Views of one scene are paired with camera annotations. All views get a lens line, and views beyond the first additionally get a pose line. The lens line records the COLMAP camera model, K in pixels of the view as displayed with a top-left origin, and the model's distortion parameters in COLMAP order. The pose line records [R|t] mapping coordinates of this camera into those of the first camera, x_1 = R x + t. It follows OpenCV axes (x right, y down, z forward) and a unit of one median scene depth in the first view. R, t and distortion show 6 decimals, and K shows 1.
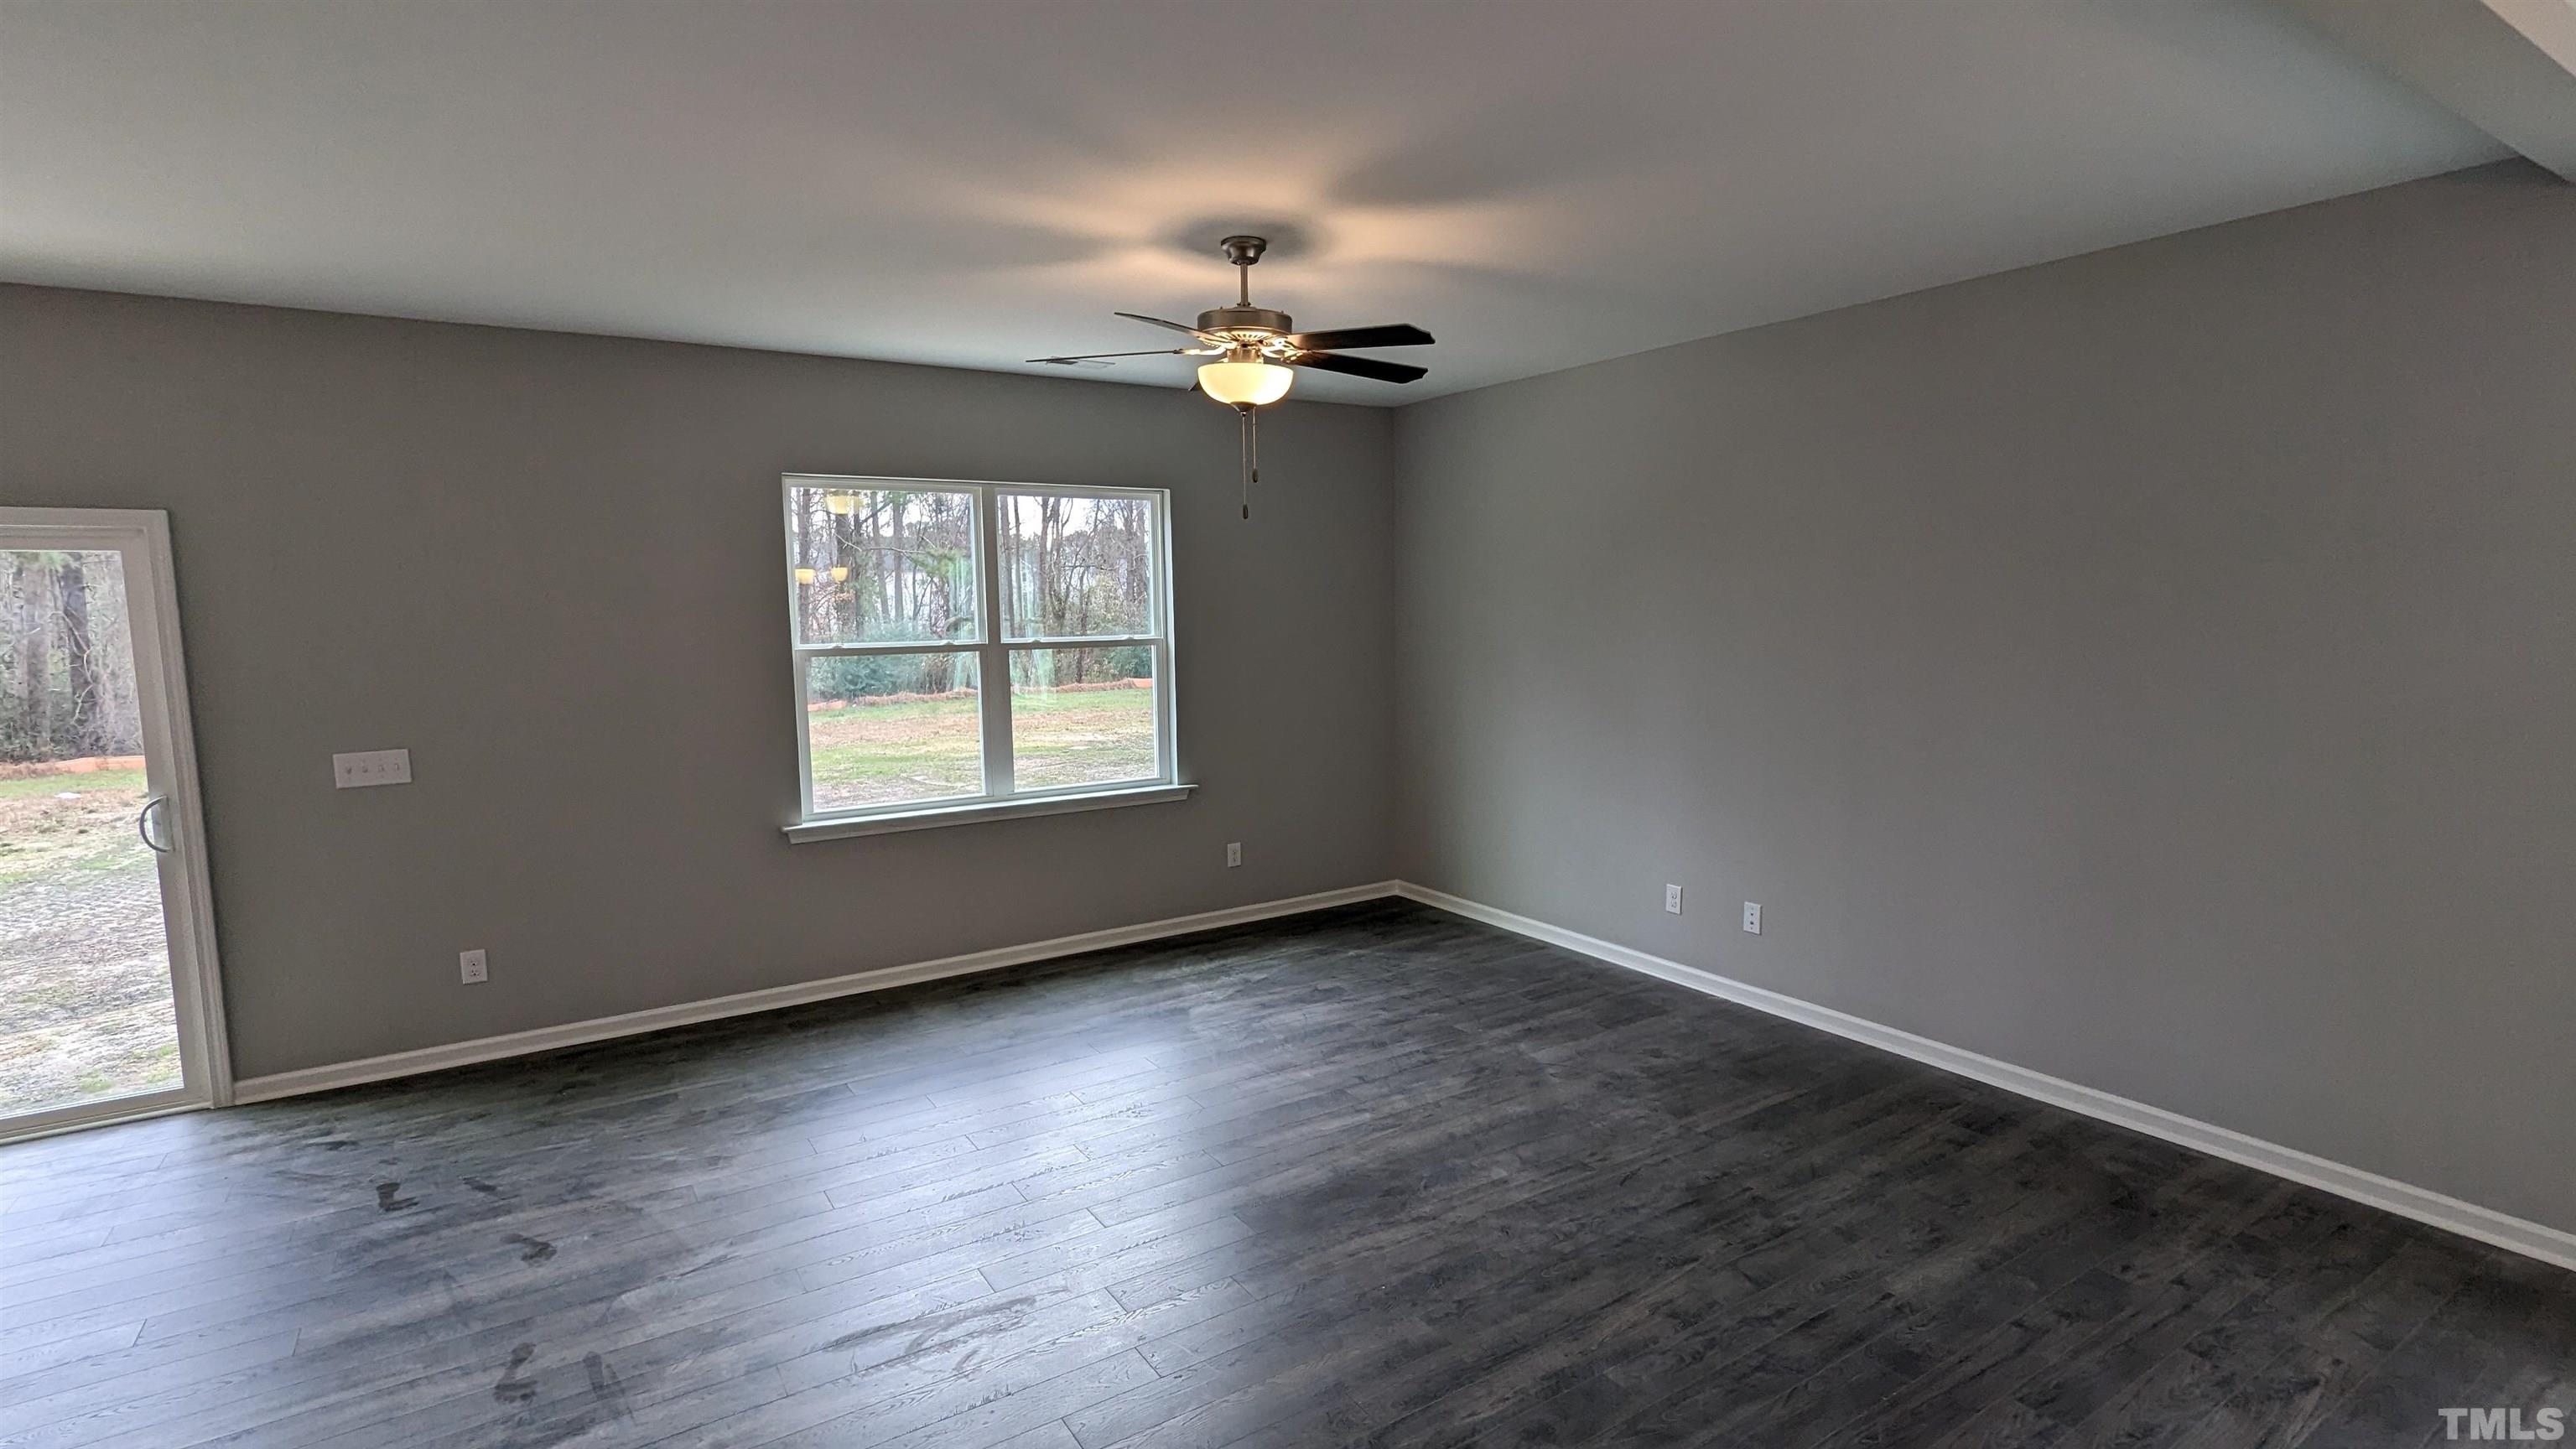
lens RADIAL K [[1221.1, 0, 1283.2], [0, 1221.1, 727.5], [0, 0, 1]] dist [0.003934, -0.003877]
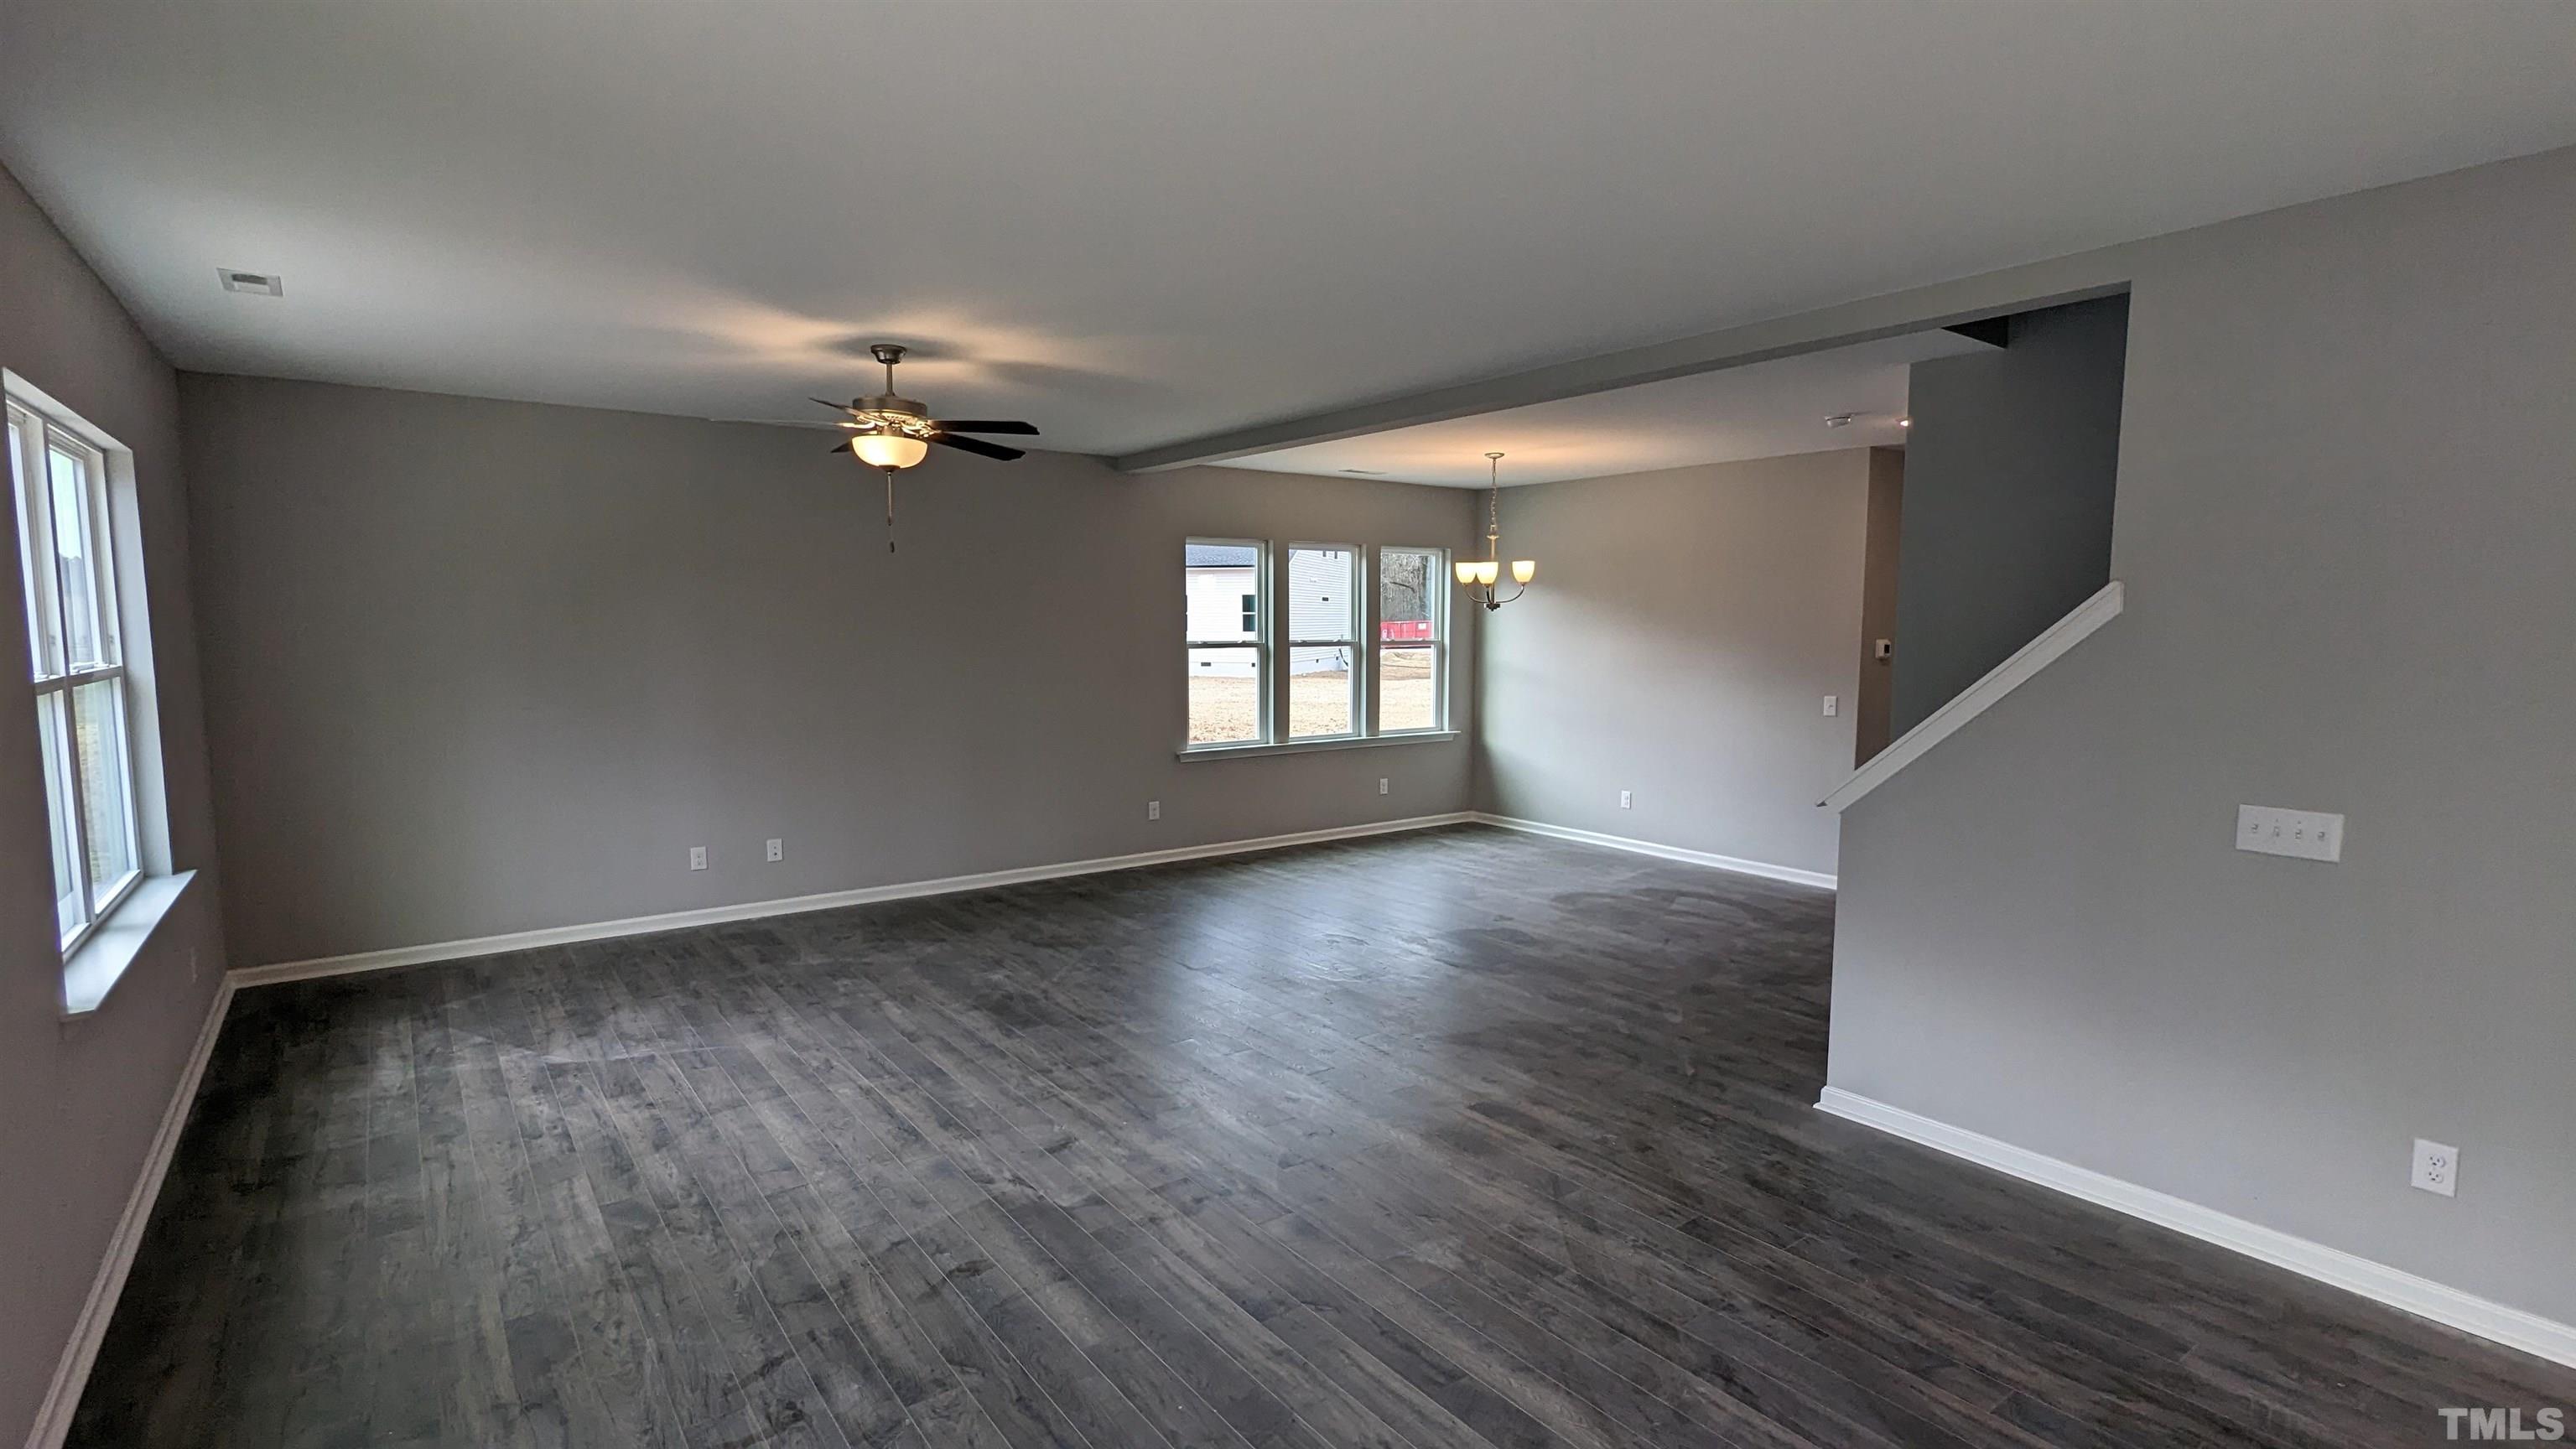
lens RADIAL K [[1221.1, 0, 1285.0], [0, 1221.1, 718.1], [0, 0, 1]] dist [0.003934, -0.003877]
pose [[-0.061606, -0.068151, 0.995771, -1.093824], [0.105304, 0.991654, 0.074384, -0.036506], [-0.992530, 0.109441, -0.053915, 0.527452]]
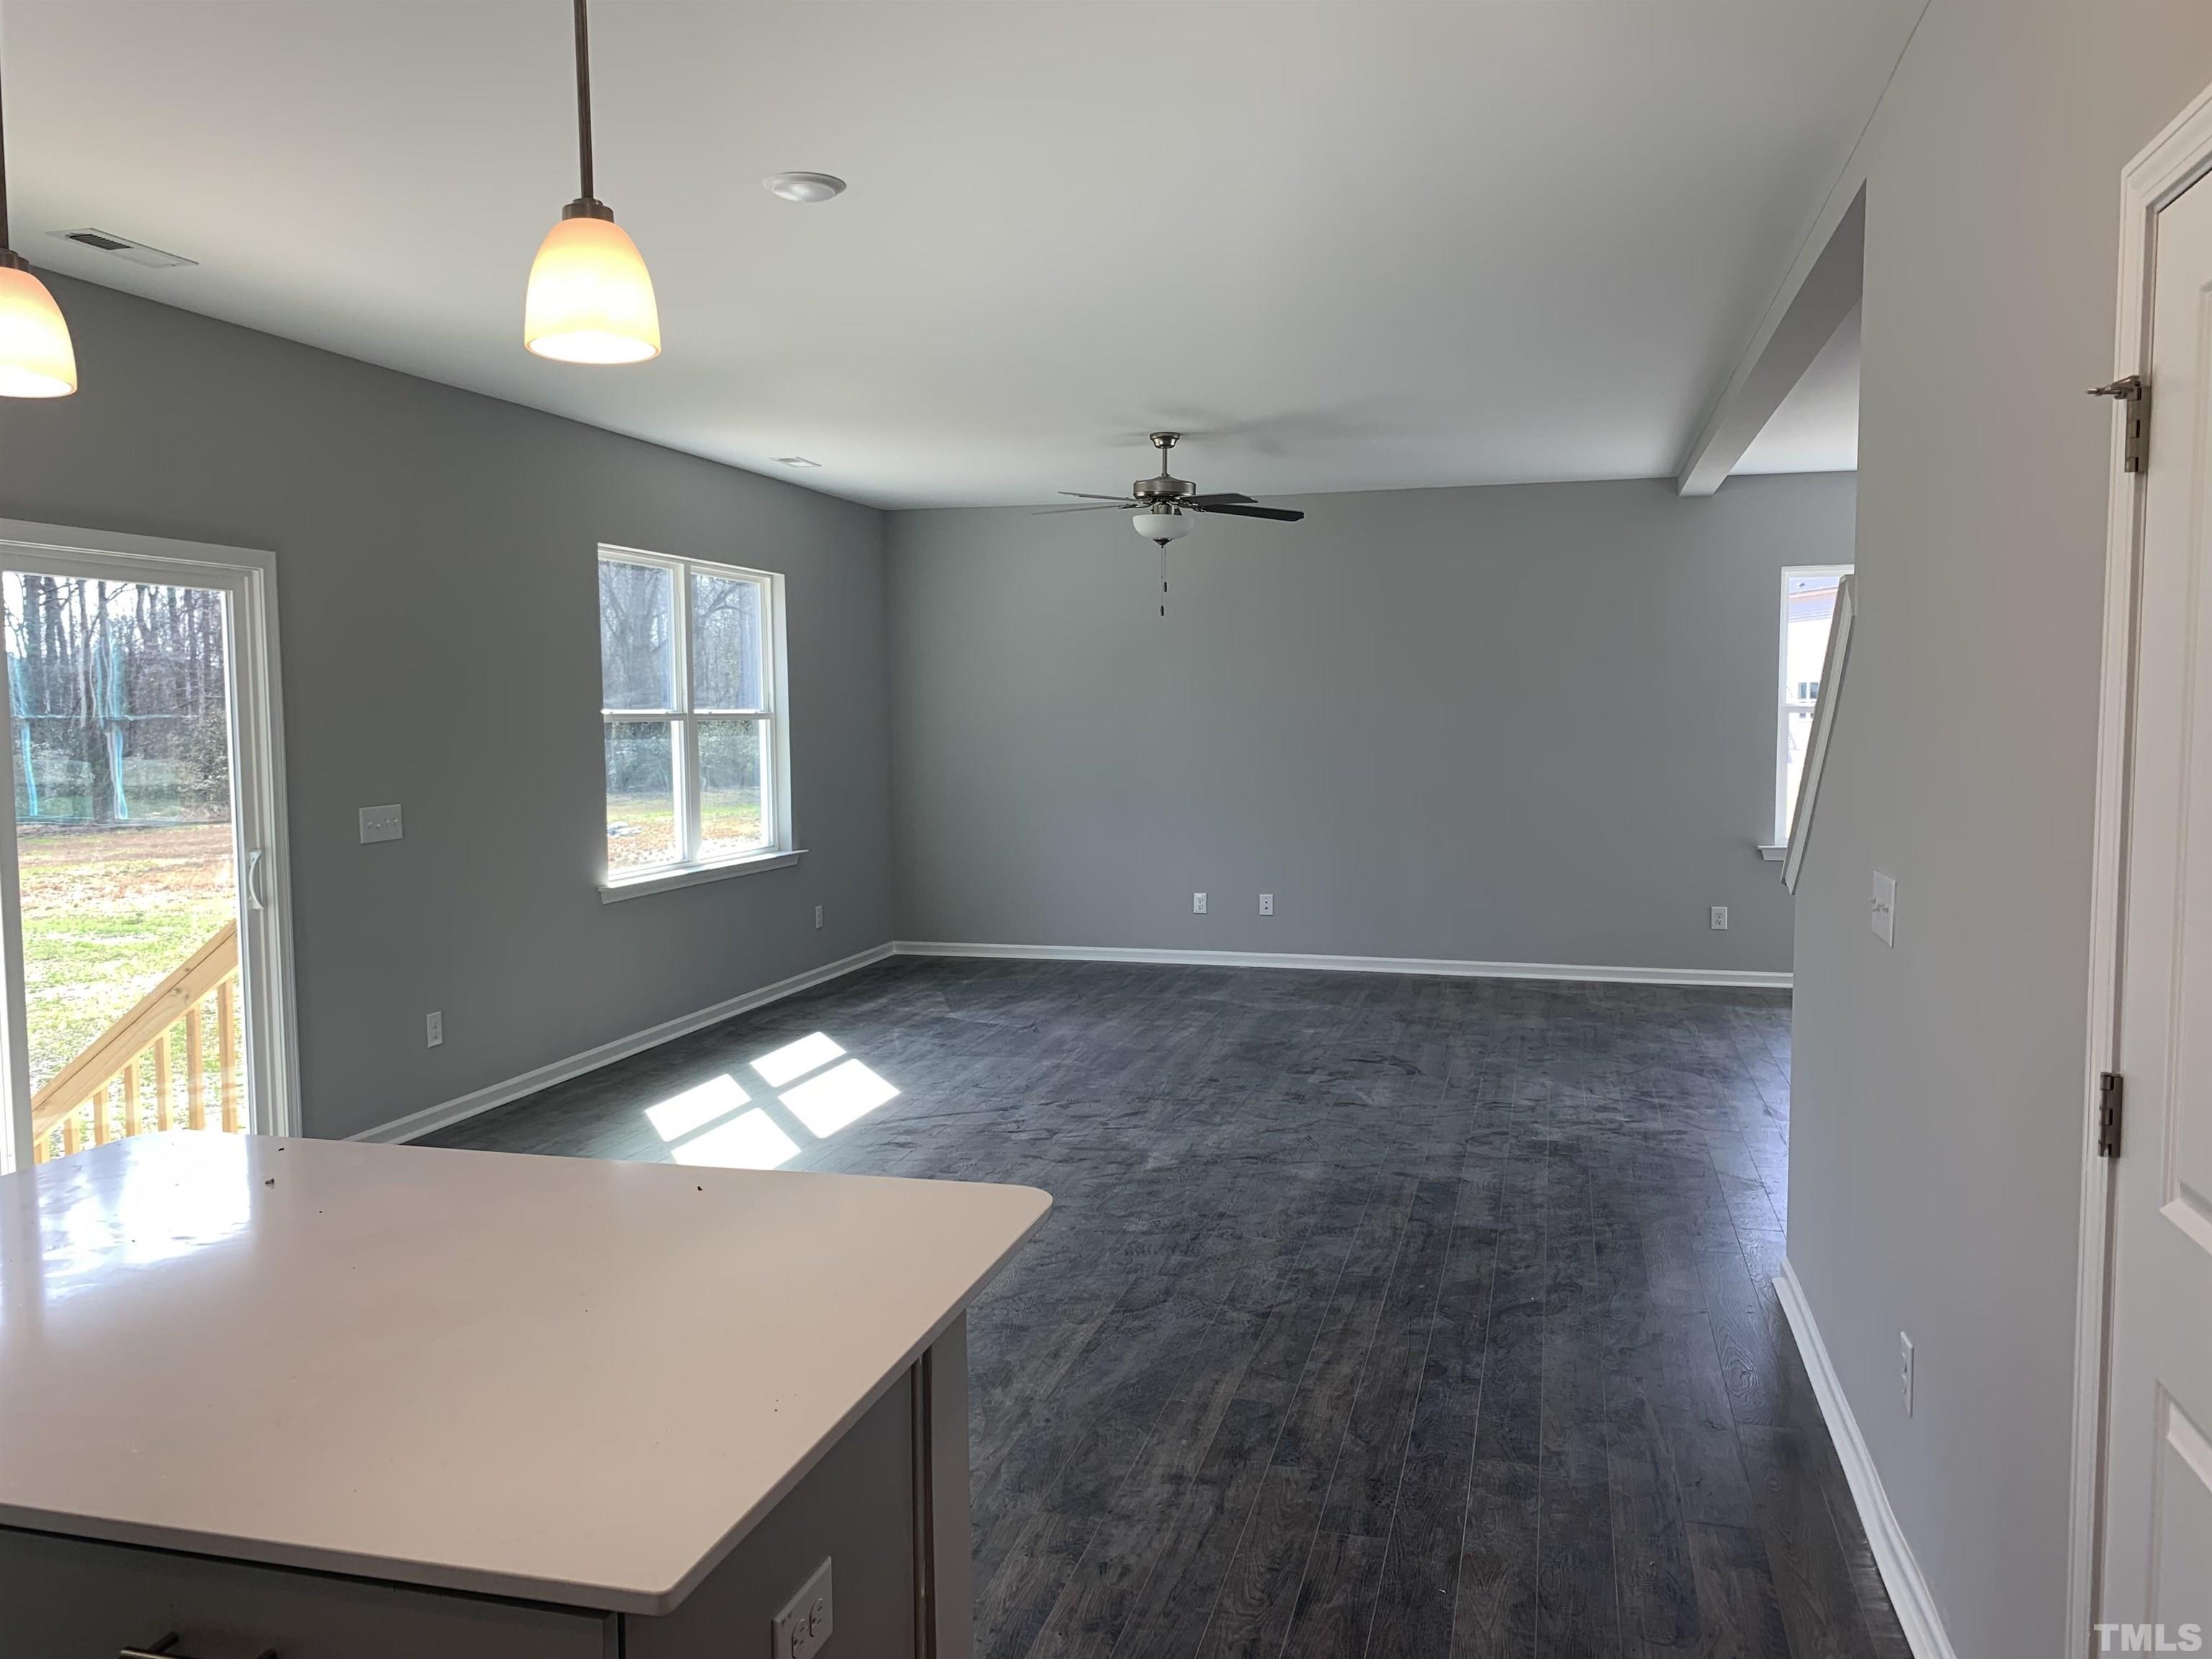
lens RADIAL K [[1677.1, 0, 1114.4], [0, 1677.1, 831.7], [0, 0, 1]] dist [0.027813, -0.028114]
pose [[0.740855, -0.040424, 0.670447, -1.147918], [0.067227, 0.997638, -0.014135, 0.093483], [-0.668292, 0.055544, 0.741822, -0.370412]]
